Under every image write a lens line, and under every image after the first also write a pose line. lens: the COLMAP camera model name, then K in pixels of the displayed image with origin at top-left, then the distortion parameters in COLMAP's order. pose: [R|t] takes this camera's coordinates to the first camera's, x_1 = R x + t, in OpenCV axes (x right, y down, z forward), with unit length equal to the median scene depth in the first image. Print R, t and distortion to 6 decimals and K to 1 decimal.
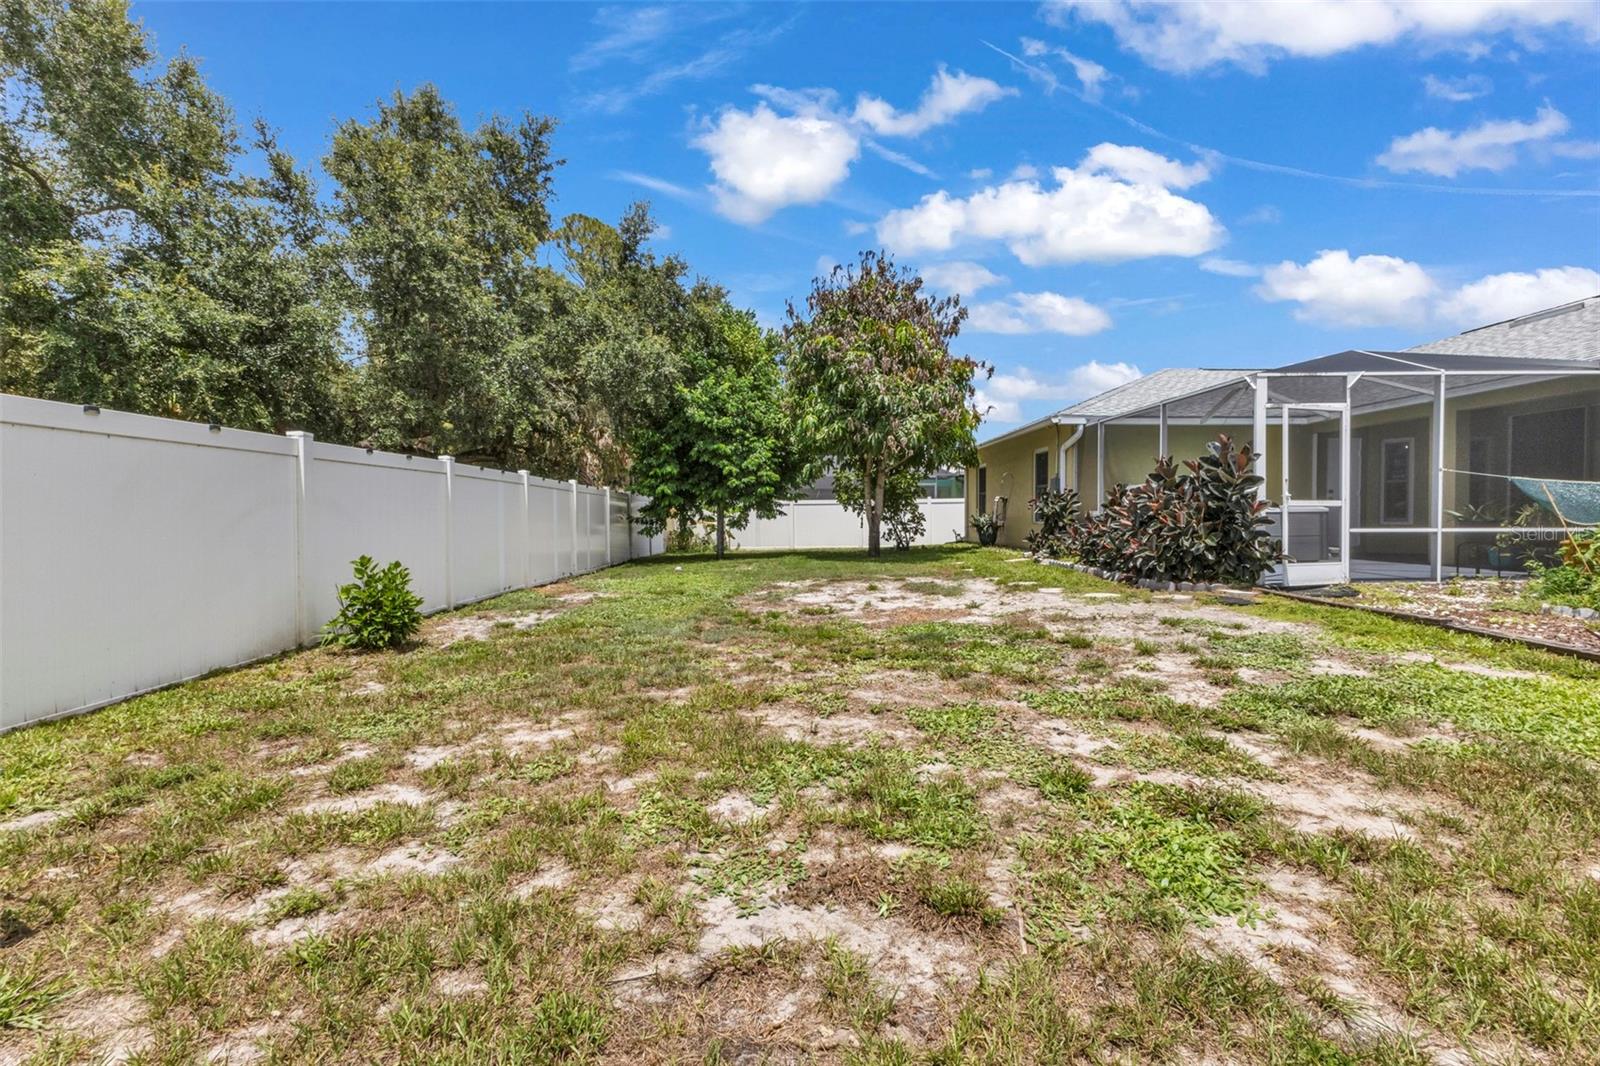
lens RADIAL K [[686.0, 0, 802.0], [0, 686.0, 528.0], [0, 0, 1]] dist [0.010035, -0.002080]
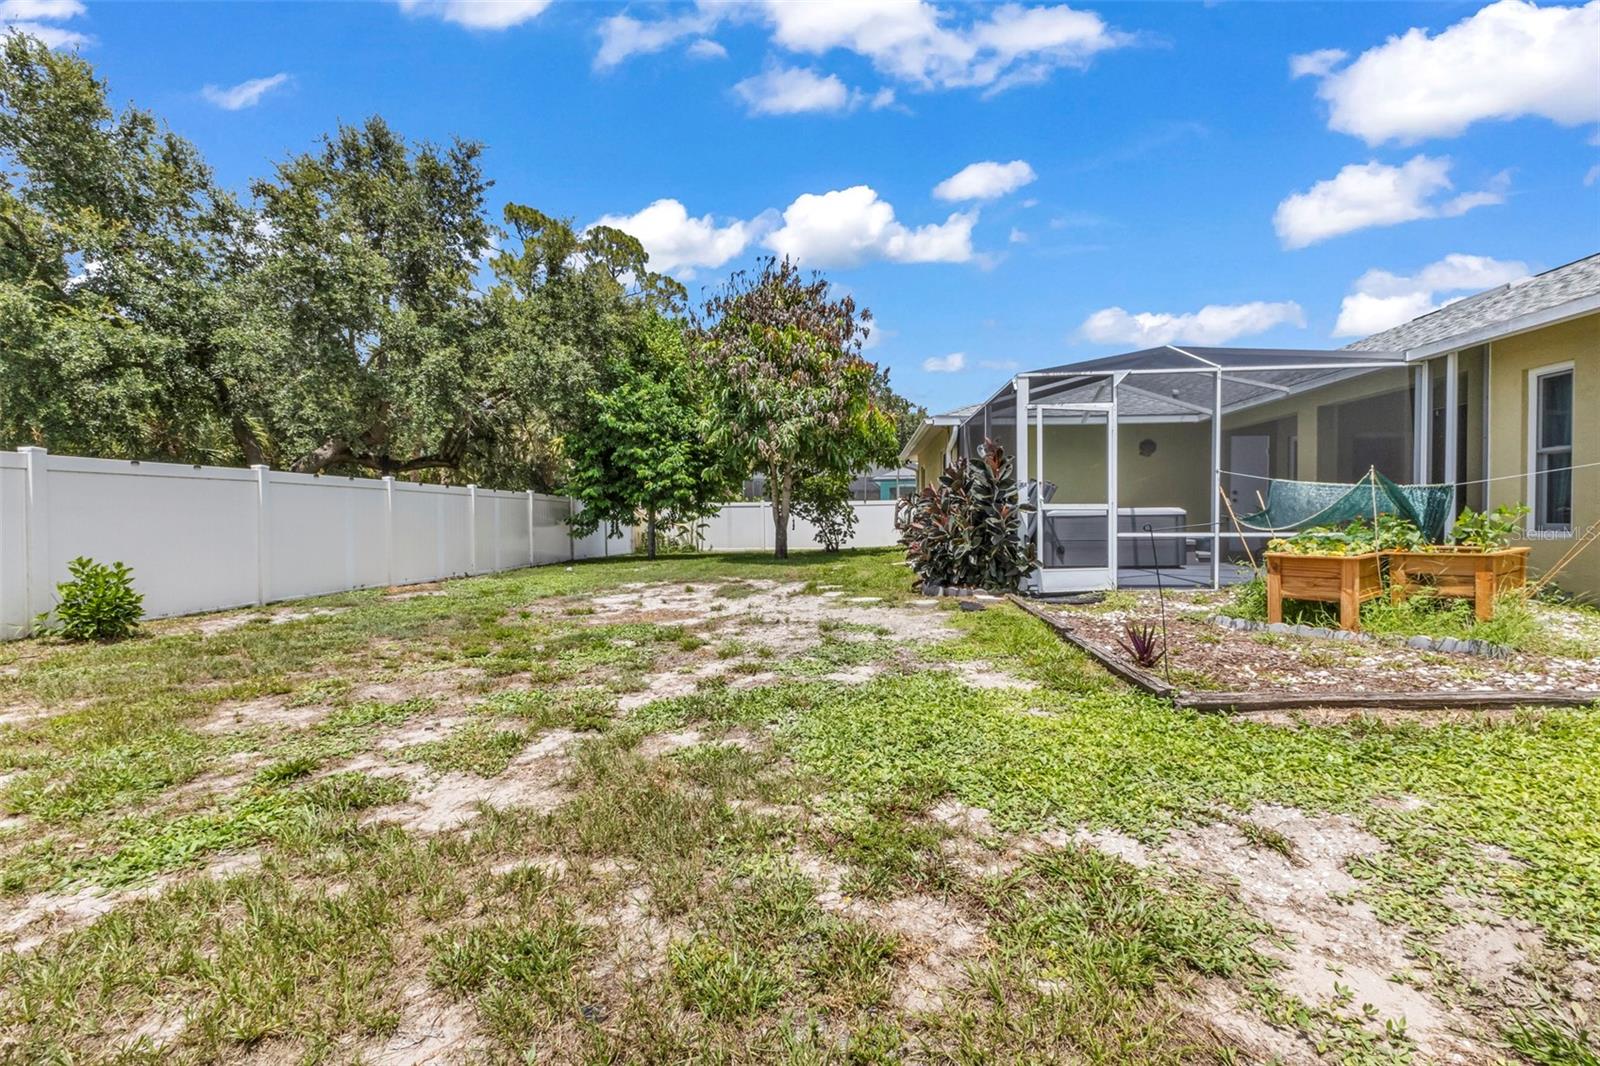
lens RADIAL K [[686.0, 0, 802.0], [0, 686.0, 528.0], [0, 0, 1]] dist [0.010035, -0.002080]
pose [[0.994368, 0.001415, -0.105974, 0.297576], [-0.001515, 0.999998, -0.000860, -0.003108], [0.105973, 0.001015, 0.994368, 0.000843]]
